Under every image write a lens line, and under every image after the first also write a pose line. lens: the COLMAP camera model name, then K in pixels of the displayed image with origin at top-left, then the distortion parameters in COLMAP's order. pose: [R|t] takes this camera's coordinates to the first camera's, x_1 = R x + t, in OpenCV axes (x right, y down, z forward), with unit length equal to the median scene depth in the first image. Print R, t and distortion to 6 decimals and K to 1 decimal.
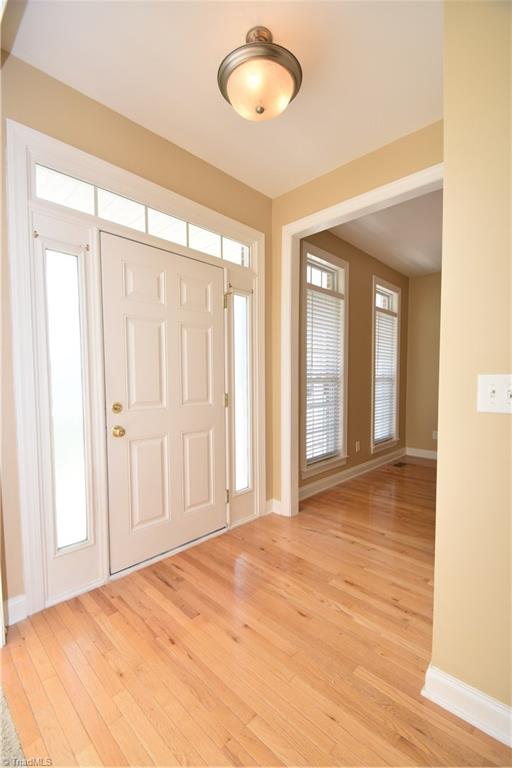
lens RADIAL K [[336.5, 0, 256.6], [0, 336.5, 397.4], [0, 0, 1]] dist [0.014034, -0.015880]
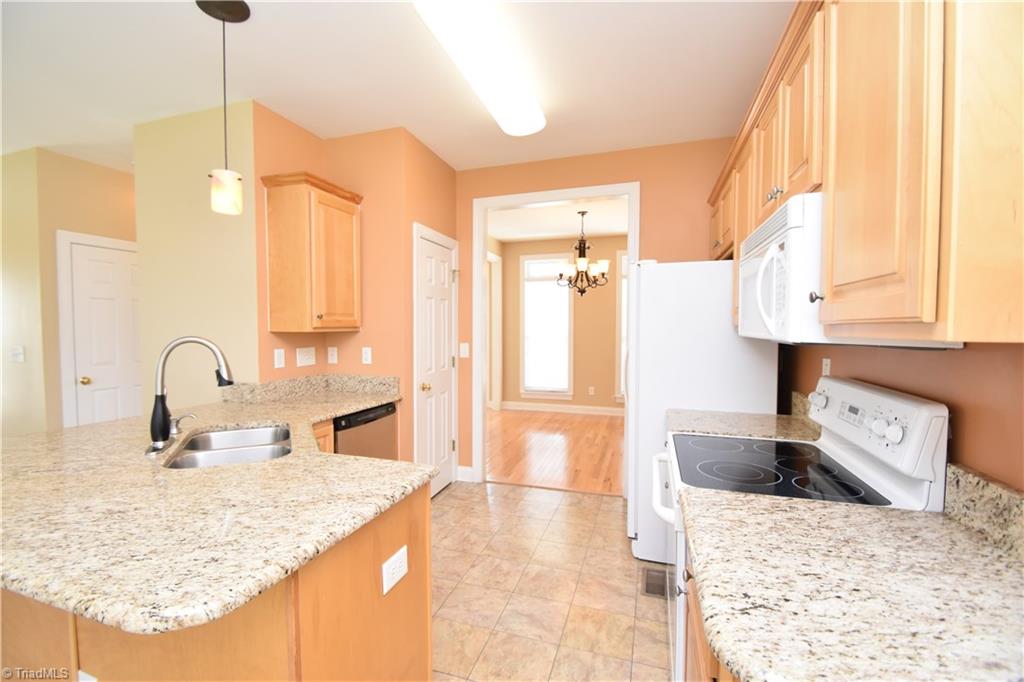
lens RADIAL K [[448.7, 0, 496.9], [0, 448.7, 345.6], [0, 0, 1]] dist [0.014034, -0.015880]
pose [[0.422249, 0.041493, -0.905530, 1.764612], [-0.051994, 0.998416, 0.021505, -0.043322], [0.904987, 0.038002, 0.423738, -0.043737]]
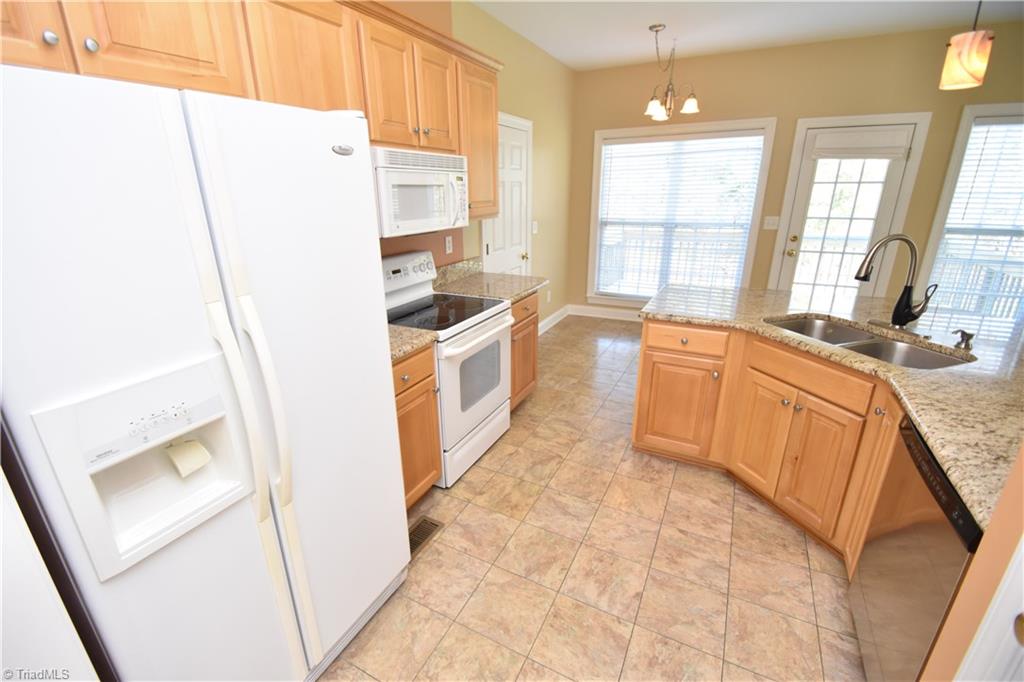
lens RADIAL K [[448.7, 0, 496.9], [0, 448.7, 345.6], [0, 0, 1]] dist [0.014034, -0.015880]
pose [[-0.277260, -0.310432, 0.909263, 0.864246], [0.069908, 0.937339, 0.341334, -0.111380], [-0.958248, 0.158203, -0.238184, 0.426236]]
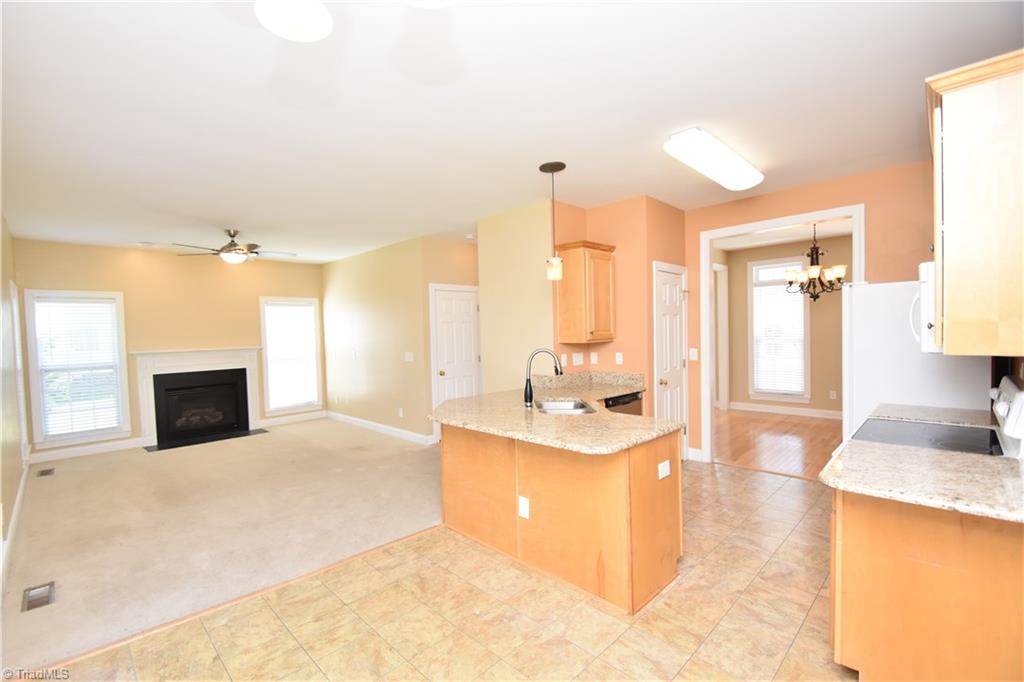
lens RADIAL K [[448.7, 0, 496.9], [0, 448.7, 345.6], [0, 0, 1]] dist [0.014034, -0.015880]
pose [[-0.031043, 0.035545, -0.998886, 2.088424], [-0.029693, 0.998894, 0.036468, -0.061125], [0.999077, 0.030792, -0.029953, -0.192842]]
